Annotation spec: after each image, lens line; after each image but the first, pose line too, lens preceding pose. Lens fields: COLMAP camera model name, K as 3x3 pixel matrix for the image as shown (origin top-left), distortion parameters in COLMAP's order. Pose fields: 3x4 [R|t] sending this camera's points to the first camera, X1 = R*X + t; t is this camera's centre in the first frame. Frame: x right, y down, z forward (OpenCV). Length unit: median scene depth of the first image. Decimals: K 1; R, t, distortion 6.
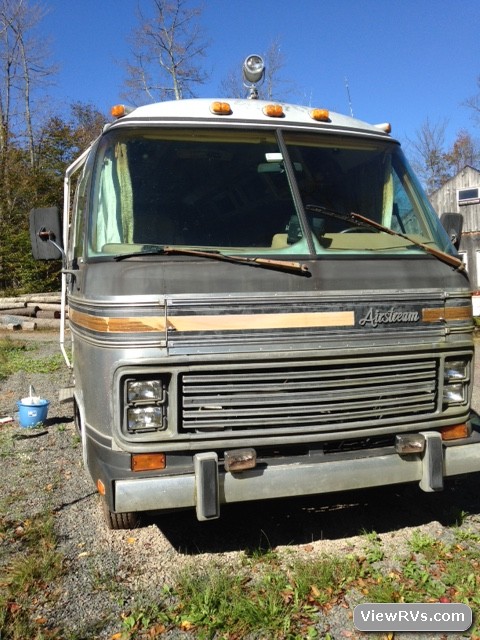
lens RADIAL K [[599.1, 0, 240.2], [0, 599.1, 320.5], [0, 0, 1]] dist [0.143218, 0.000000]
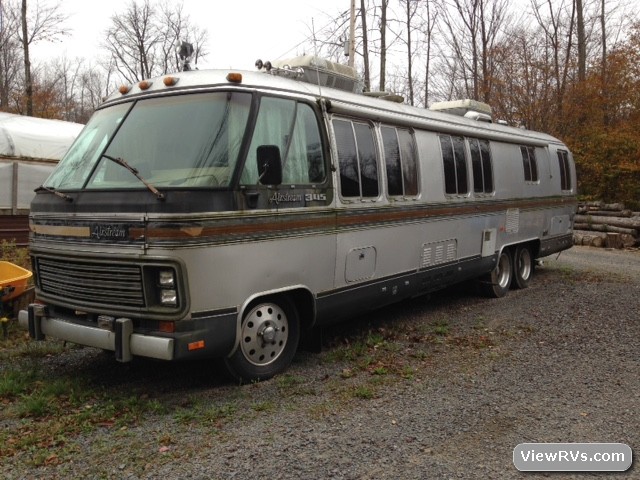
lens RADIAL K [[599.1, 0, 319.8], [0, 599.1, 239.9], [0, 0, 1]] dist [0.143218, 0.000000]
pose [[0.576489, 0.064098, -0.814587, 1.683716], [-0.046890, 0.997871, 0.045337, -0.075903], [0.815758, 0.012060, 0.578267, 0.580918]]
